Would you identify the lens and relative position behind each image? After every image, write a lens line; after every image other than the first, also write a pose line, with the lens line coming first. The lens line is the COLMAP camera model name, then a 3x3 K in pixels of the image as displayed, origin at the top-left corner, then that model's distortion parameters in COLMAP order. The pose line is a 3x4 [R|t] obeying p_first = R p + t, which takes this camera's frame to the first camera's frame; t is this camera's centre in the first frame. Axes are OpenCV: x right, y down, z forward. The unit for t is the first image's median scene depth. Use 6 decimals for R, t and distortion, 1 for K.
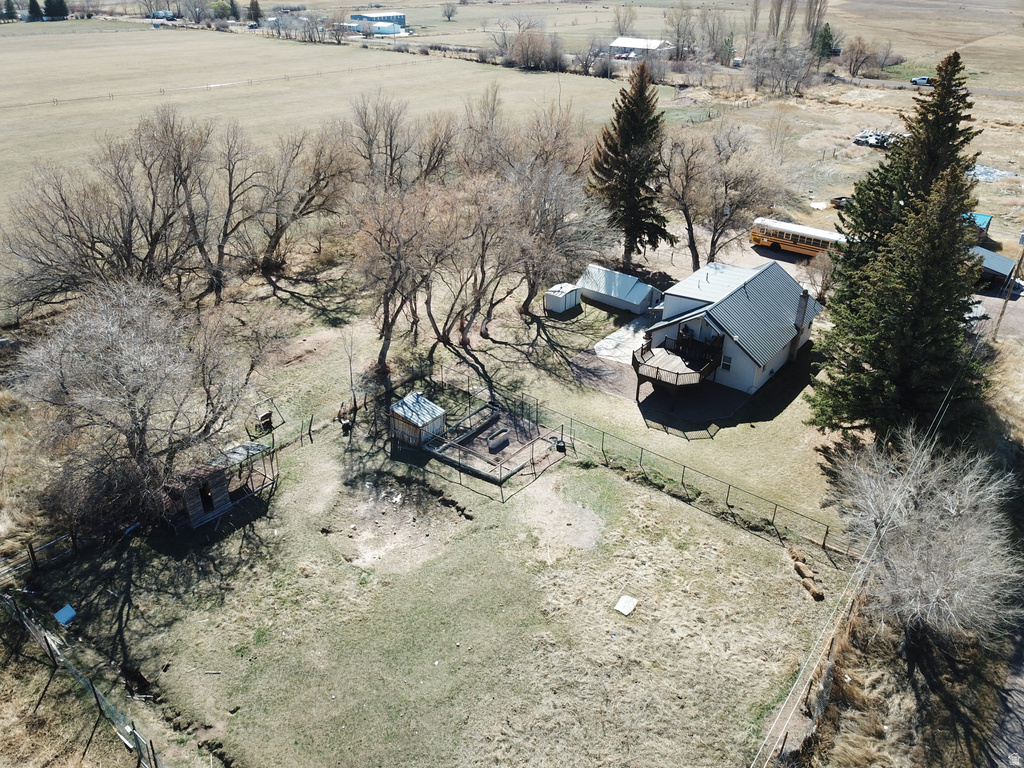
lens RADIAL K [[759.2, 0, 471.6], [0, 759.2, 385.7], [0, 0, 1]] dist [0.005505, -0.001145]
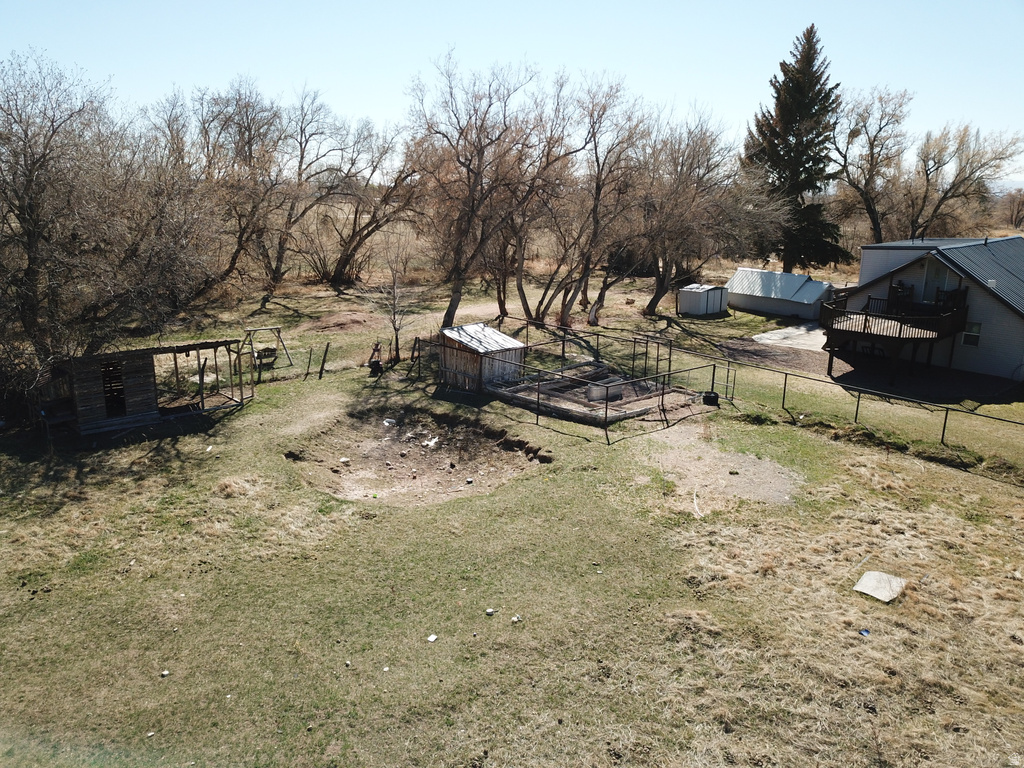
lens RADIAL K [[758.6, 0, 485.0], [0, 758.6, 385.0], [0, 0, 1]] dist [0.010419, -0.004695]
pose [[0.988961, 0.054433, -0.137815, 0.022866], [-0.086235, 0.967778, -0.236578, 0.224304], [0.120497, 0.245851, 0.961789, 0.387408]]
